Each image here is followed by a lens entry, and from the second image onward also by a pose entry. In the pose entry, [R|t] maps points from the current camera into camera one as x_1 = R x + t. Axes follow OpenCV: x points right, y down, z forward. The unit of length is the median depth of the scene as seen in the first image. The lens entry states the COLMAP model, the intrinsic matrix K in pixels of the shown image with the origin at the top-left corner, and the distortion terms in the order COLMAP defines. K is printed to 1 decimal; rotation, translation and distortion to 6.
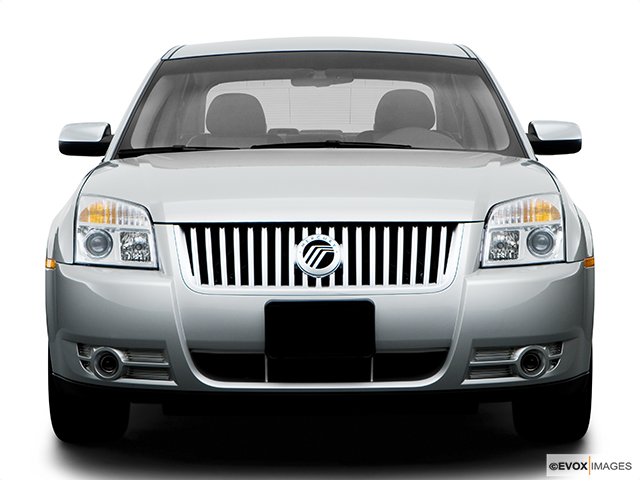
lens RADIAL K [[1228.7, 0, 319.1], [0, 1228.7, 239.9], [0, 0, 1]] dist [0.194718, 0.000000]
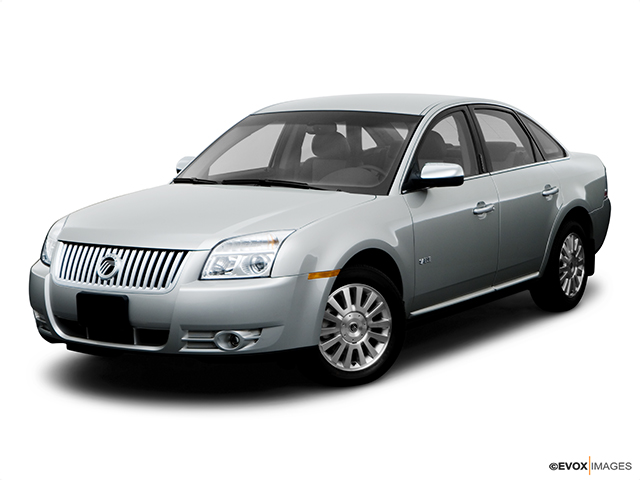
lens RADIAL K [[1035.5, 0, 321.3], [0, 1035.5, 237.9], [0, 0, 1]] dist [-0.109721, 0.000000]
pose [[0.899073, 0.045698, -0.435408, 0.855207], [-0.029551, 0.998604, 0.043788, -0.093415], [0.436801, -0.026502, 0.899168, -0.116840]]
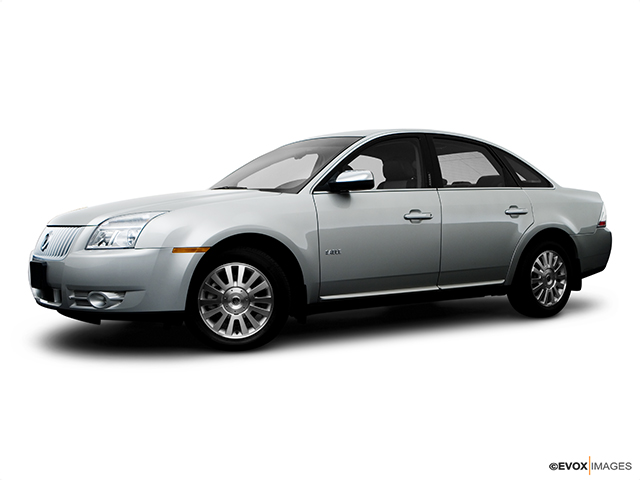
lens RADIAL K [[633.9, 0, 321.0], [0, 633.9, 240.8], [0, 0, 1]] dist [-0.087802, 0.000000]
pose [[0.693815, 0.019792, -0.719882, 1.103944], [-0.050159, 0.998523, -0.020890, 0.012599], [0.718405, 0.050602, 0.693782, 0.596409]]
